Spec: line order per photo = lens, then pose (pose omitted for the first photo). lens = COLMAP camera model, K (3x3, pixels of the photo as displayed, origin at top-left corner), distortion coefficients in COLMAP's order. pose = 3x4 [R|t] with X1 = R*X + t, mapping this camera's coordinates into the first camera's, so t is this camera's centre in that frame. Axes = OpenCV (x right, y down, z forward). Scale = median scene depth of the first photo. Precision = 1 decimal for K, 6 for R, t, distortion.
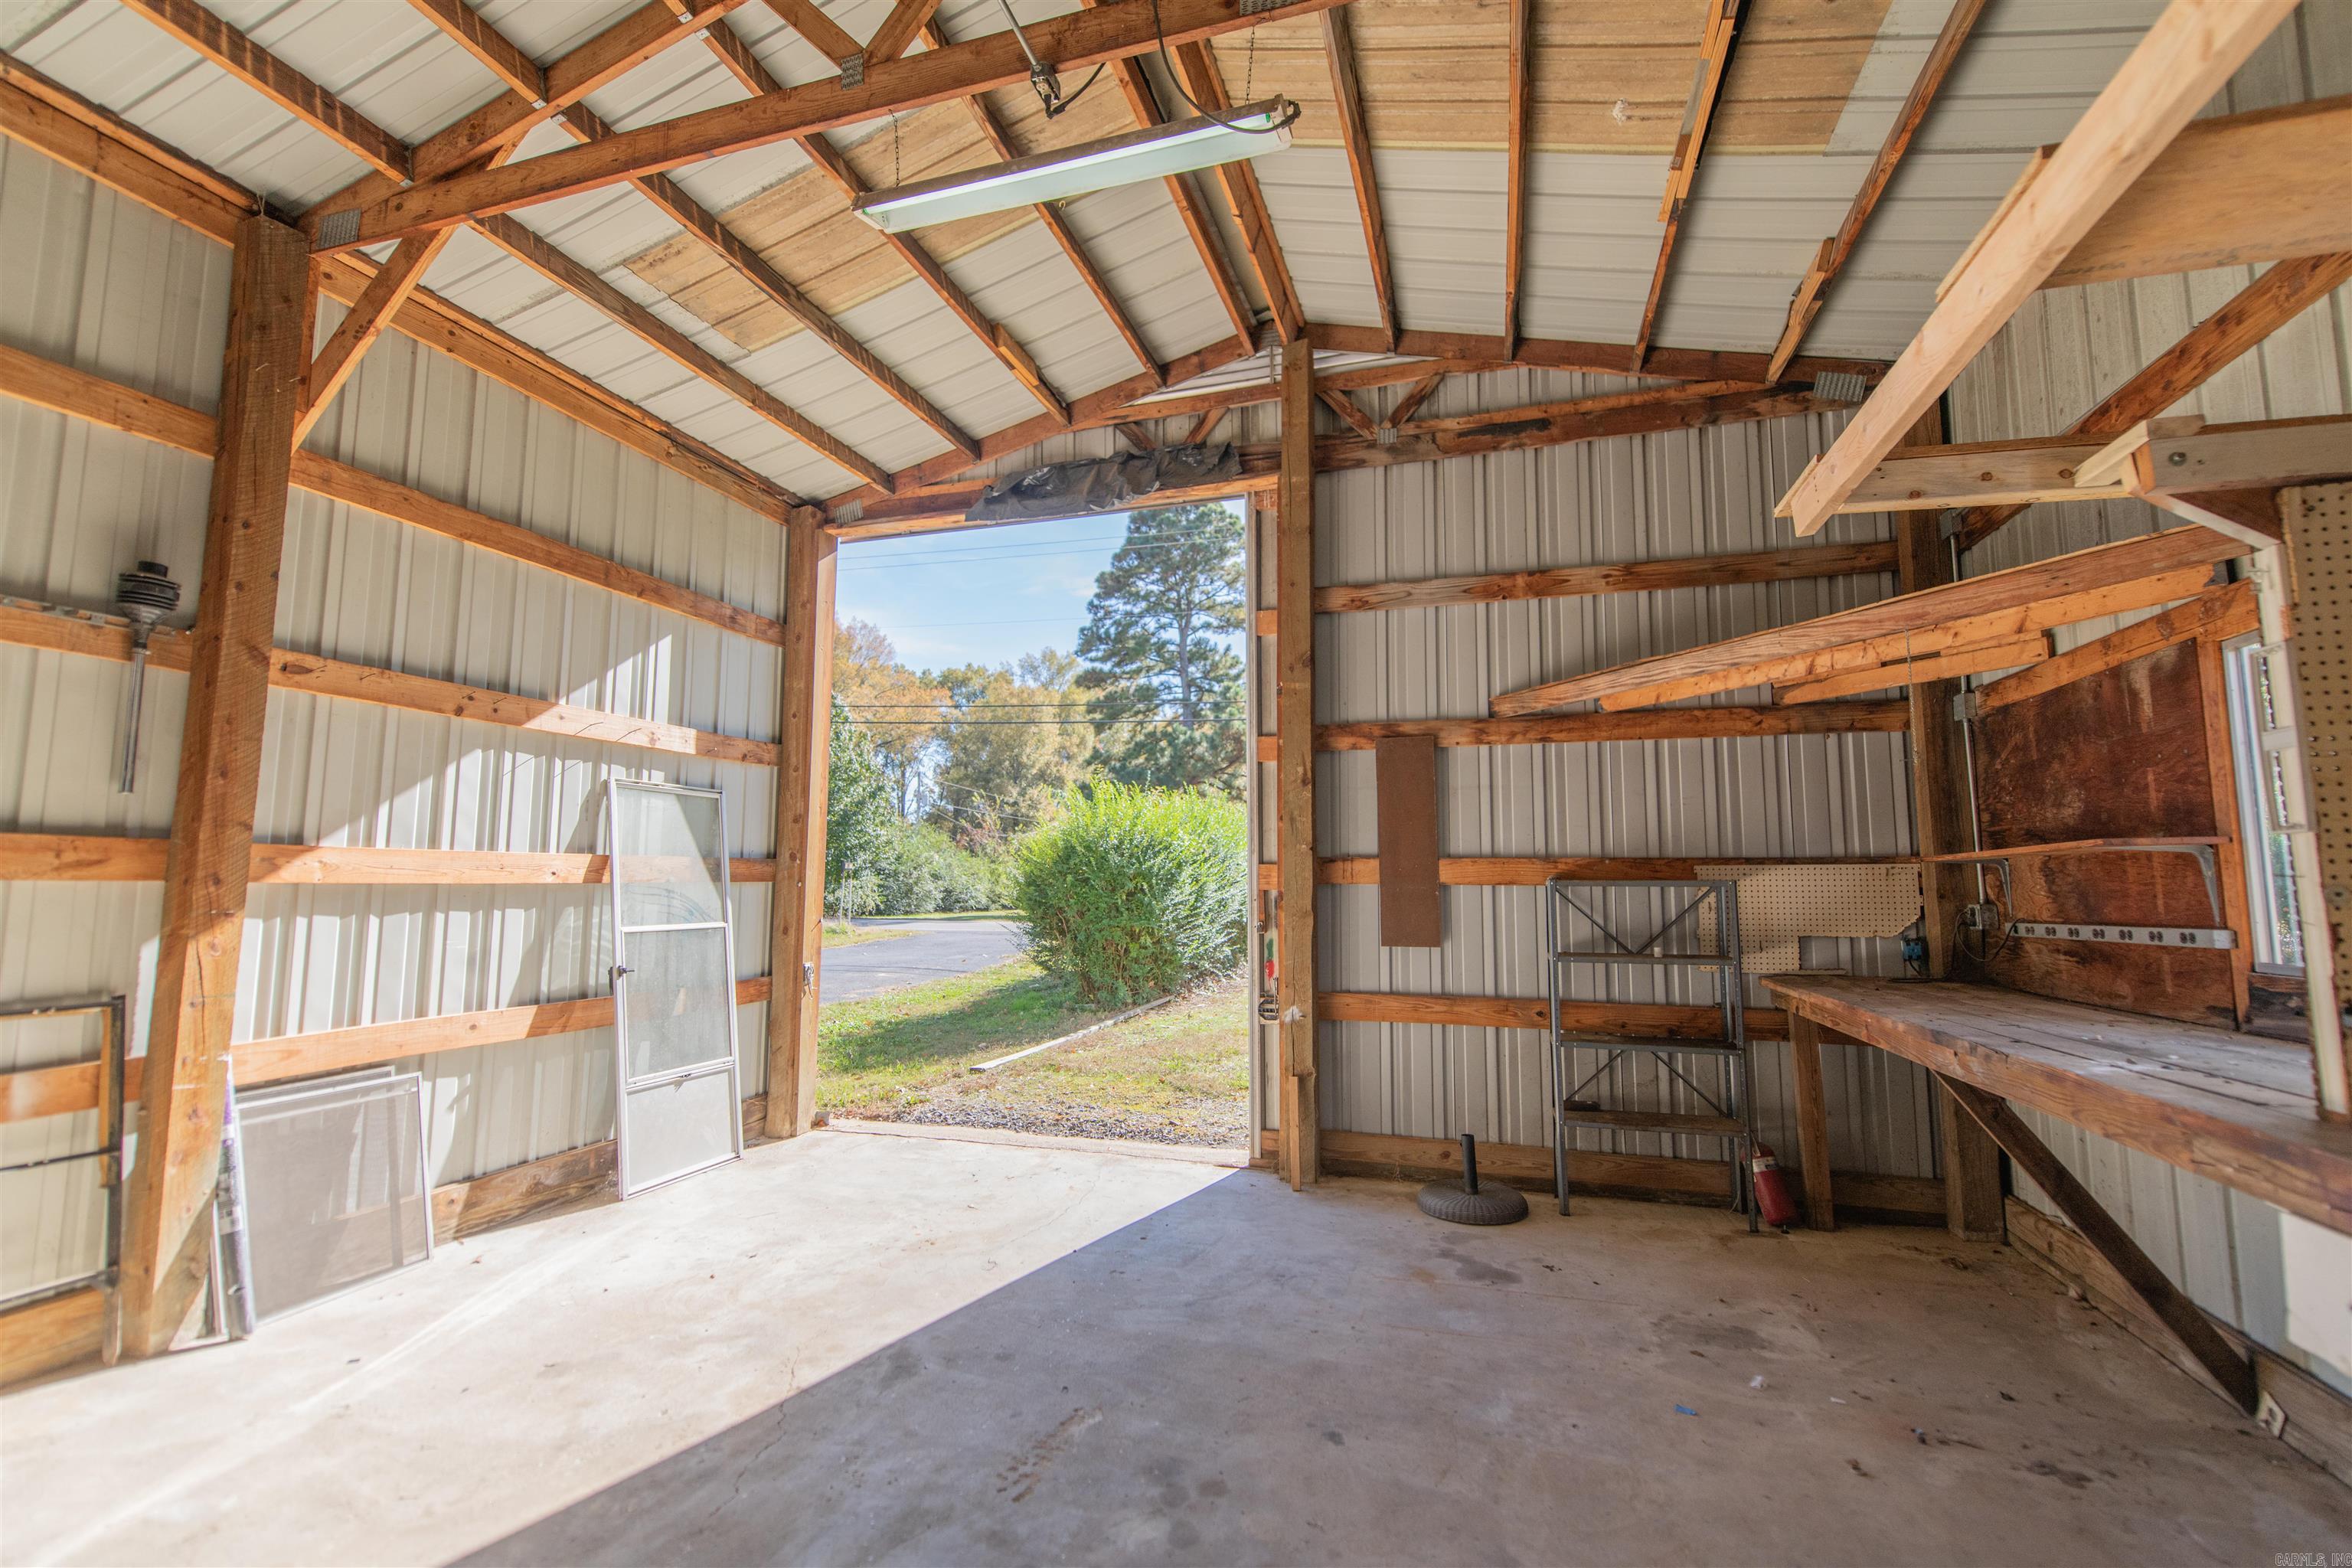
lens RADIAL K [[1029.5, 0, 1176.5], [0, 1029.5, 777.2], [0, 0, 1]] dist [0.010259, -0.004512]
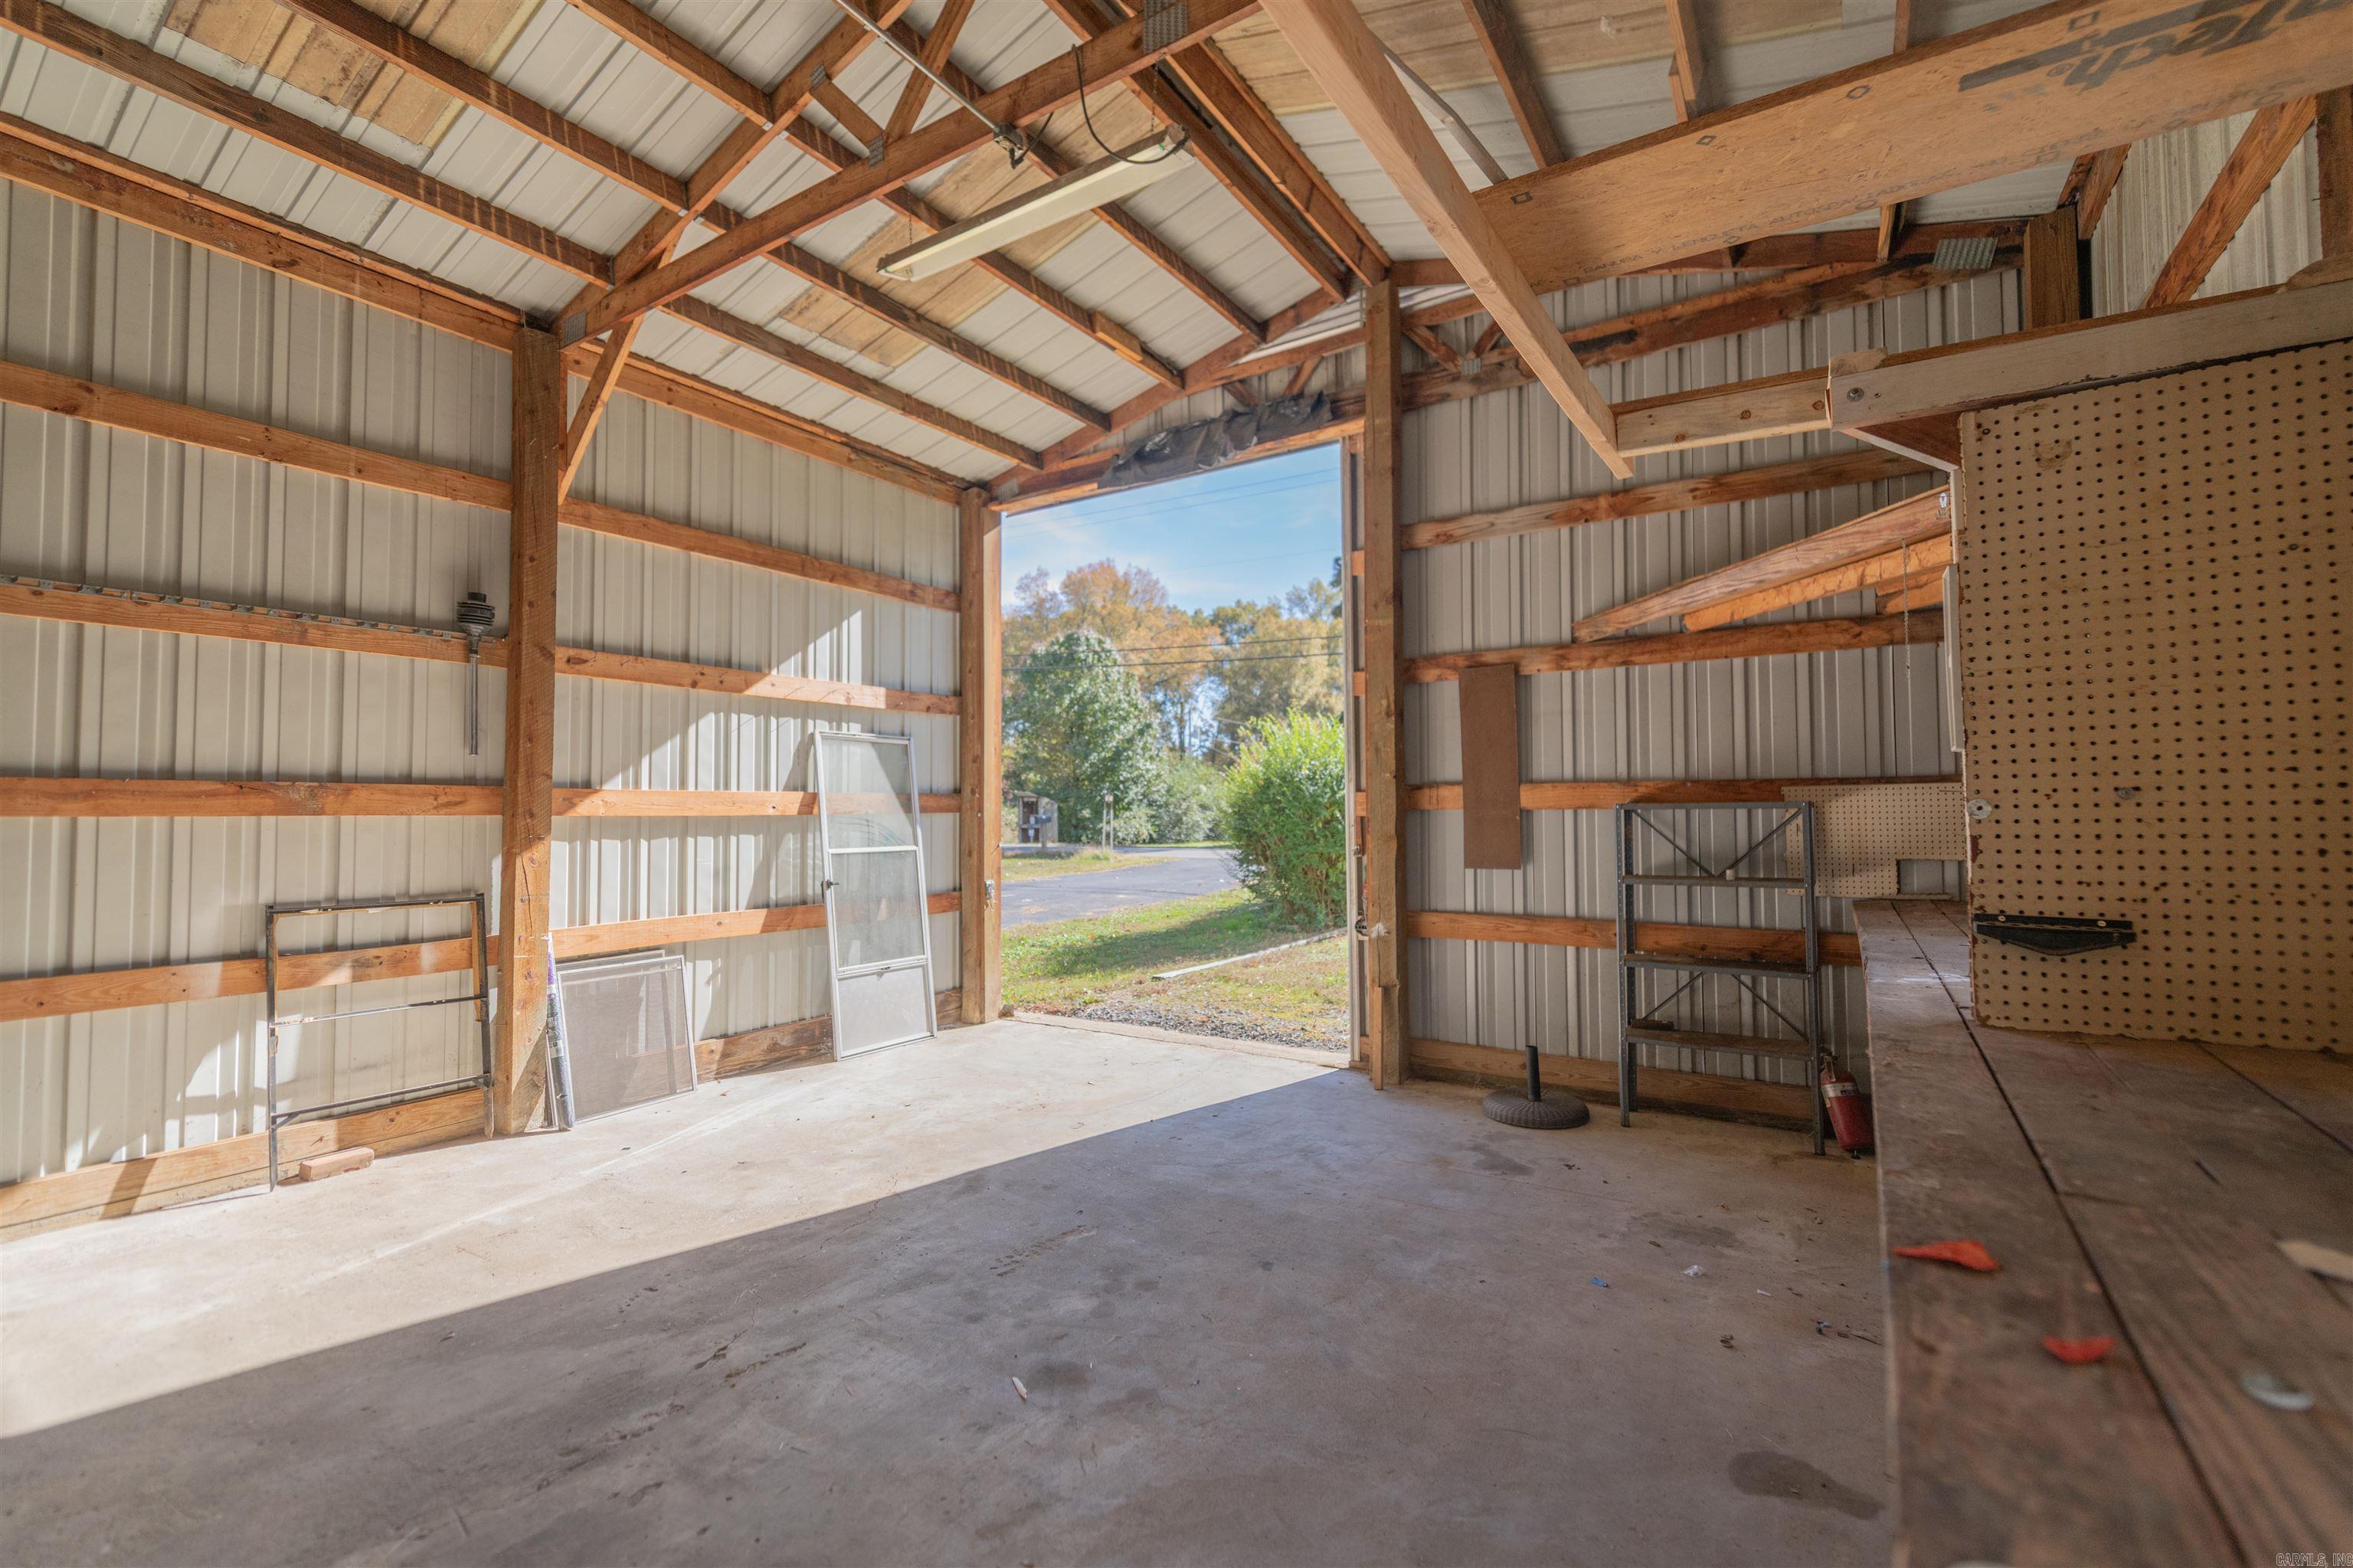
lens RADIAL K [[1030.0, 0, 1189.4], [0, 1030.0, 776.0], [0, 0, 1]] dist [0.010259, -0.004512]
pose [[0.962165, -0.019074, -0.271800, 0.234907], [0.037144, 0.997416, 0.061493, -0.004894], [0.269925, -0.069262, 0.960387, -0.082555]]
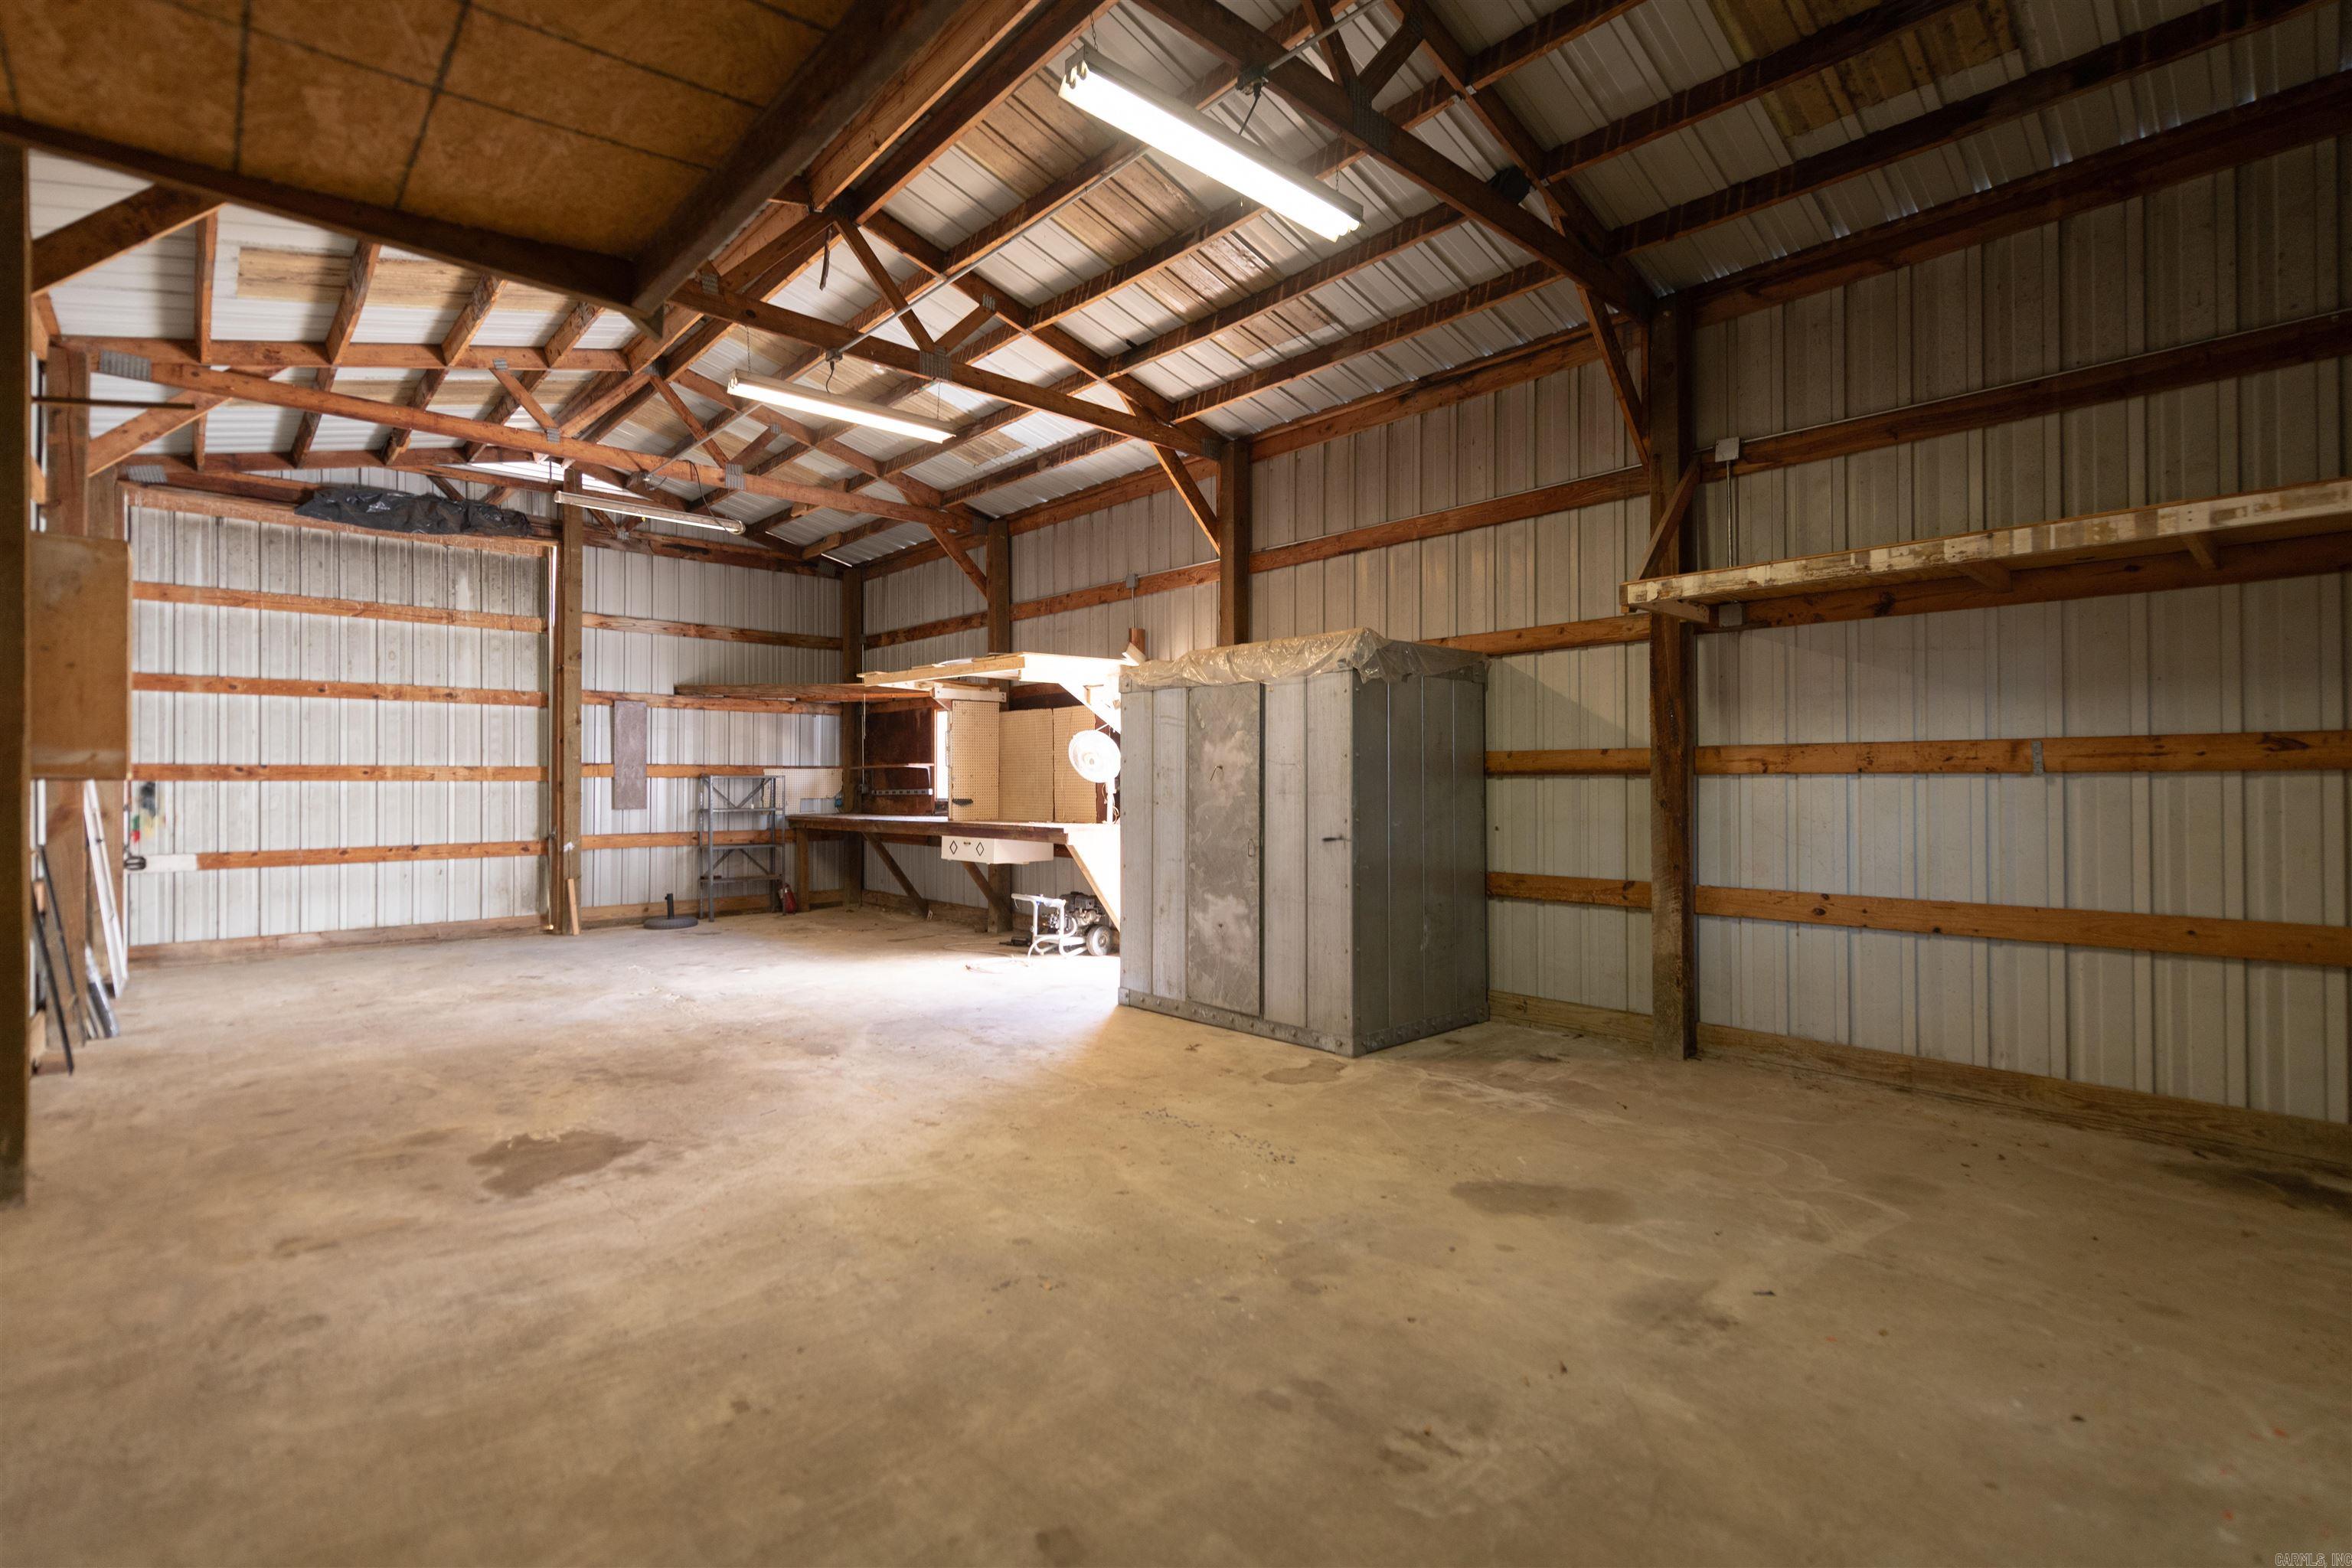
lens RADIAL K [[1029.5, 0, 1185.0], [0, 1029.5, 779.3], [0, 0, 1]] dist [0.010259, -0.004512]
pose [[0.518630, 0.013255, 0.854896, -0.961604], [-0.088461, 0.995346, 0.038233, -0.065296], [-0.850410, -0.095454, 0.517389, -0.965160]]
